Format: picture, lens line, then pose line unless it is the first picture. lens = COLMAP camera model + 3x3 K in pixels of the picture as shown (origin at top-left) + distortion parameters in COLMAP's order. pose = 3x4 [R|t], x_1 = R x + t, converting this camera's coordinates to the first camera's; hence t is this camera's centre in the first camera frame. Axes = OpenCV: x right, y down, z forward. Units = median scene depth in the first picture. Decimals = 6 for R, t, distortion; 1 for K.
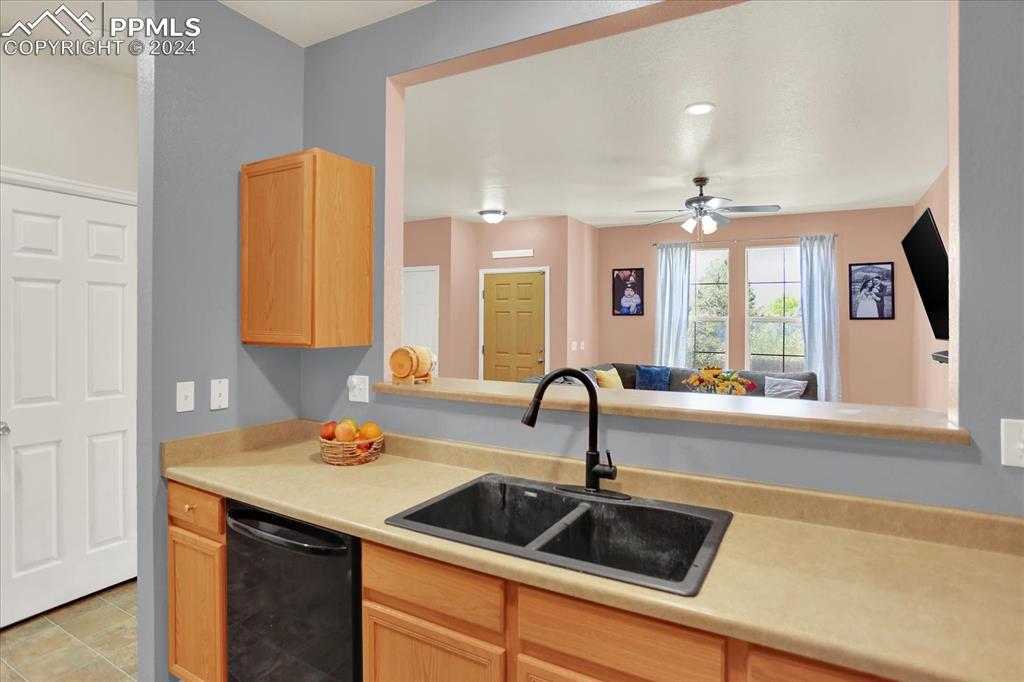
lens RADIAL K [[523.5, 0, 510.5], [0, 523.5, 336.5], [0, 0, 1]] dist [-0.017483, -0.000267]
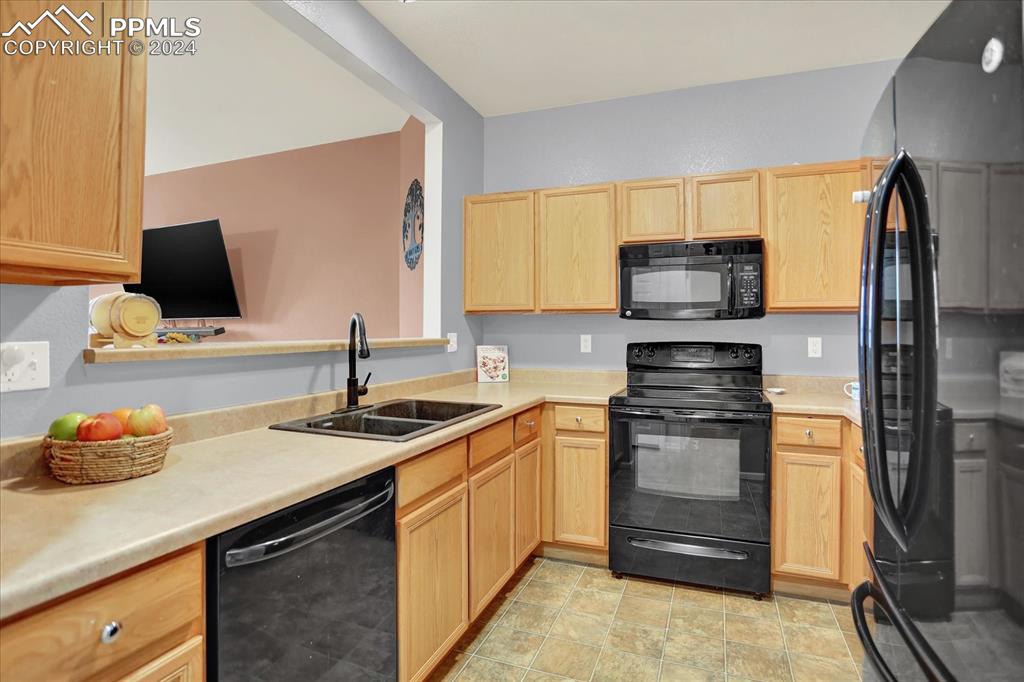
lens RADIAL K [[523.5, 0, 510.6], [0, 523.5, 332.5], [0, 0, 1]] dist [-0.017483, -0.000267]
pose [[-0.161777, -0.006384, 0.986807, -1.247342], [0.021759, 0.999713, 0.010035, 0.103565], [-0.986587, 0.023095, -0.161592, 0.856529]]
